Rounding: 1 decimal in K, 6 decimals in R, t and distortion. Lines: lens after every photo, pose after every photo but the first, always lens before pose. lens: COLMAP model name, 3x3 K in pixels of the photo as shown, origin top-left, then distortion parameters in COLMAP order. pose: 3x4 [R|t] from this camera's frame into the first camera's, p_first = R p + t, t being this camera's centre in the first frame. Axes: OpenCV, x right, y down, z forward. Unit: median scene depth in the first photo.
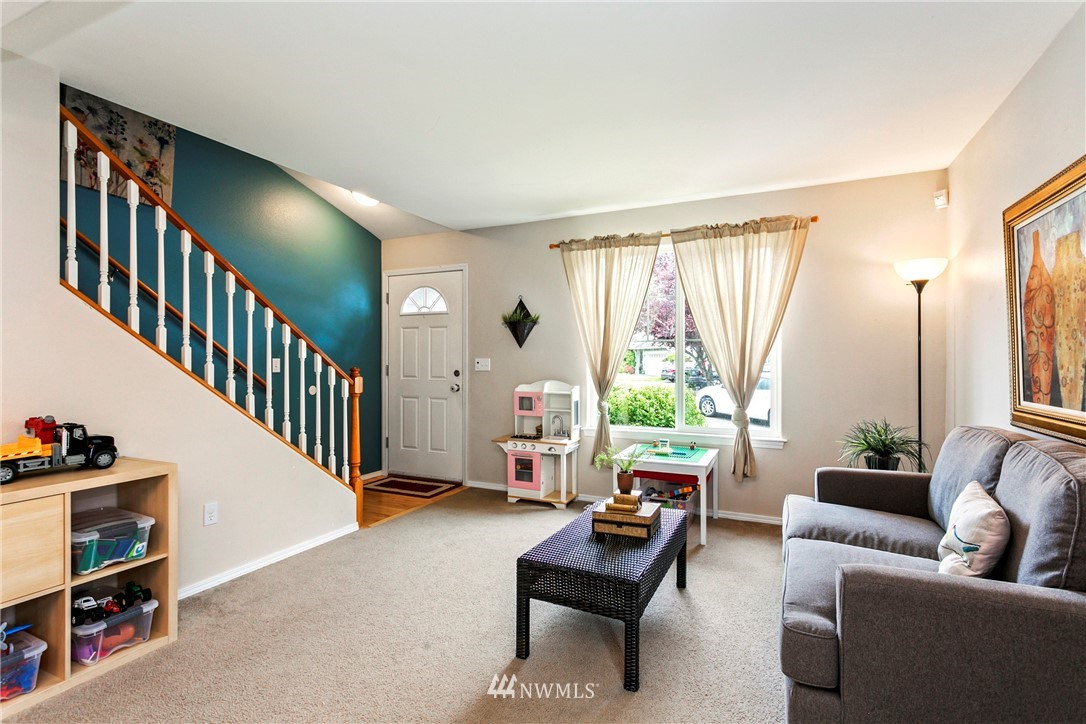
lens RADIAL K [[534.4, 0, 535.3], [0, 534.4, 361.0], [0, 0, 1]] dist [0.006595, 0.000312]
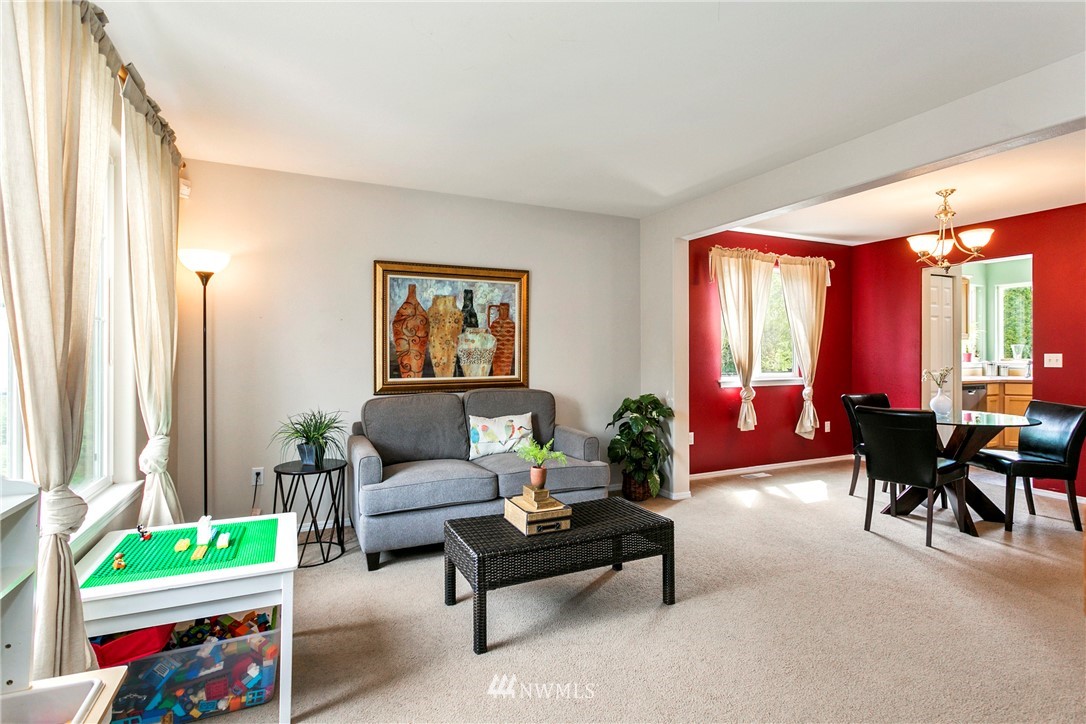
lens RADIAL K [[534.4, 0, 540.5], [0, 534.4, 353.9], [0, 0, 1]] dist [0.006595, 0.000312]
pose [[-0.778640, -0.000757, 0.627470, -0.523538], [0.003679, 0.999977, 0.005772, -0.011498], [-0.627460, 0.006803, -0.778619, 2.005304]]
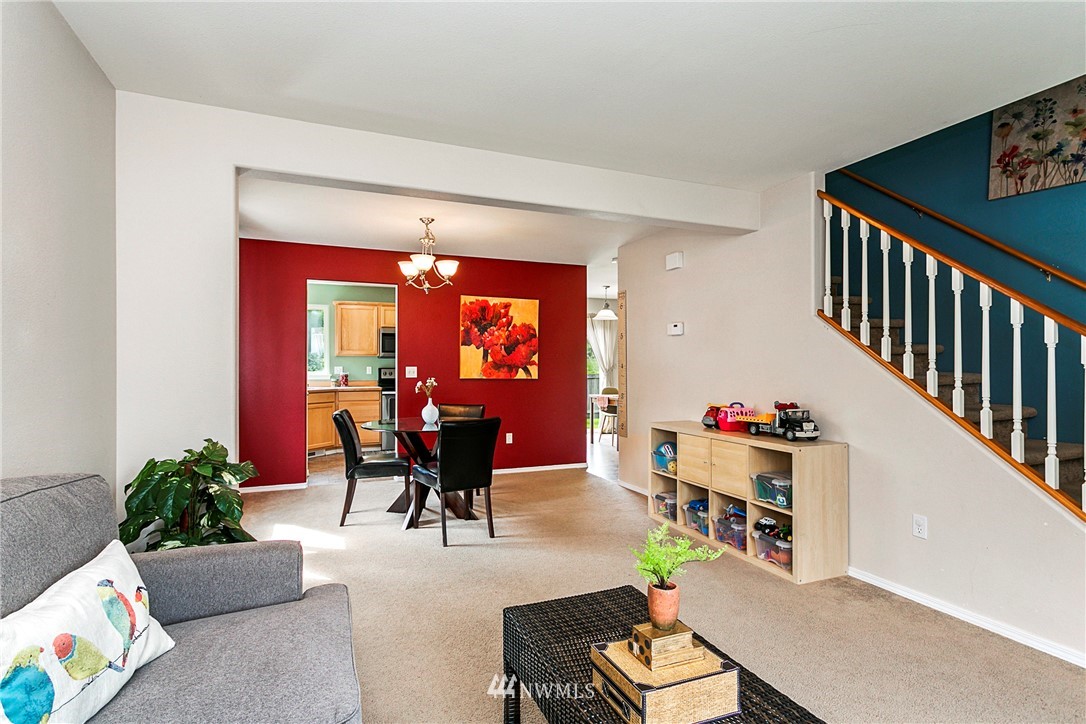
lens RADIAL K [[534.4, 0, 548.2], [0, 534.4, 366.3], [0, 0, 1]] dist [0.006595, 0.000312]
pose [[-0.657485, -0.000348, -0.753467, 0.697589], [-0.002721, 0.999994, 0.001912, -0.003432], [0.753462, 0.003308, -0.657483, 1.408587]]
